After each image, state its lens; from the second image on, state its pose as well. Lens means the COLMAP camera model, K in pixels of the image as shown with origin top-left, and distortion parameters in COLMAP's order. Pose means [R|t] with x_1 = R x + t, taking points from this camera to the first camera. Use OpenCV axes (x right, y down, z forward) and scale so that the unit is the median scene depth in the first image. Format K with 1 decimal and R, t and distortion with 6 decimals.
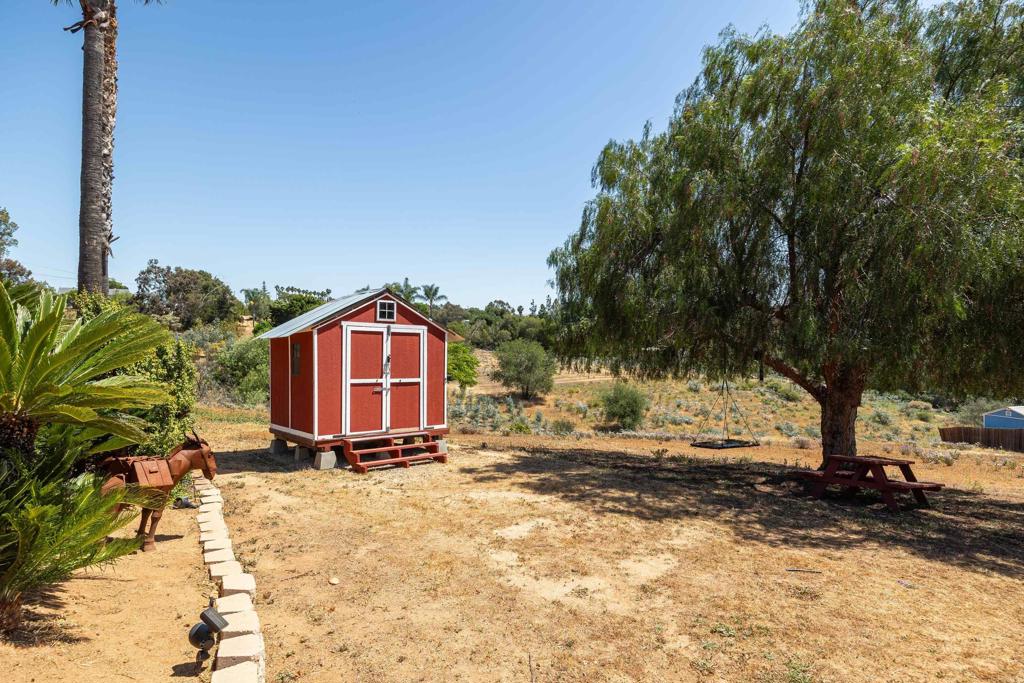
lens RADIAL K [[579.0, 0, 512.5], [0, 579.0, 340.0], [0, 0, 1]] dist [0.002406, 0.000485]
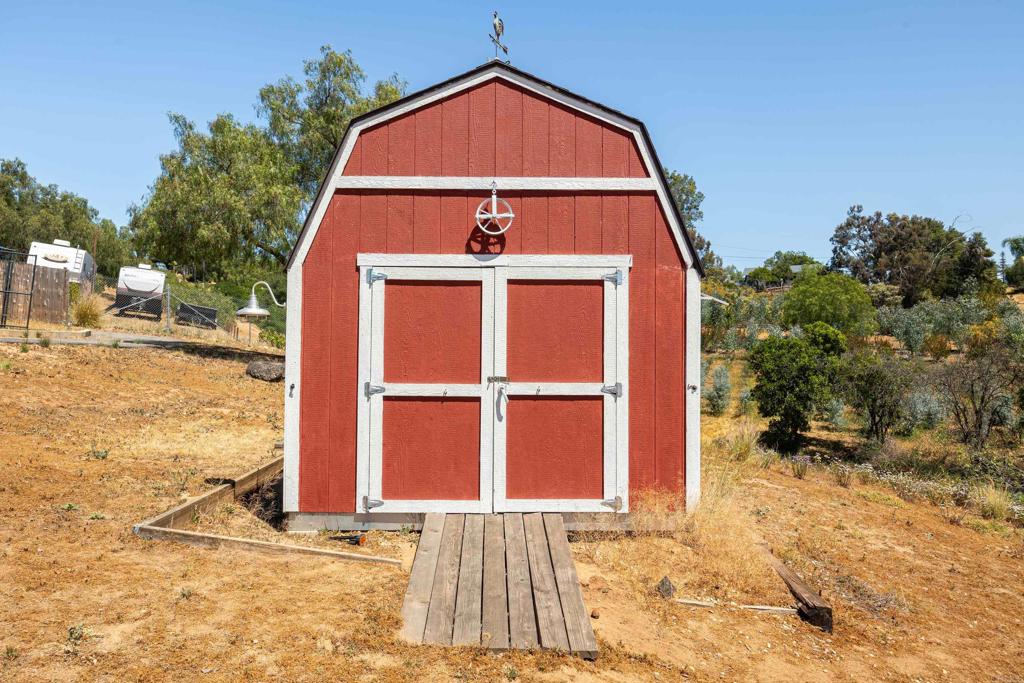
lens RADIAL K [[733.5, 0, 511.7], [0, 733.5, 339.6], [0, 0, 1]] dist [0.003793, 0.002388]
pose [[0.555068, 0.011417, -0.831727, -0.141025], [-0.011668, 0.999914, 0.005939, 0.012272], [0.831723, 0.006408, 0.555154, 0.213390]]
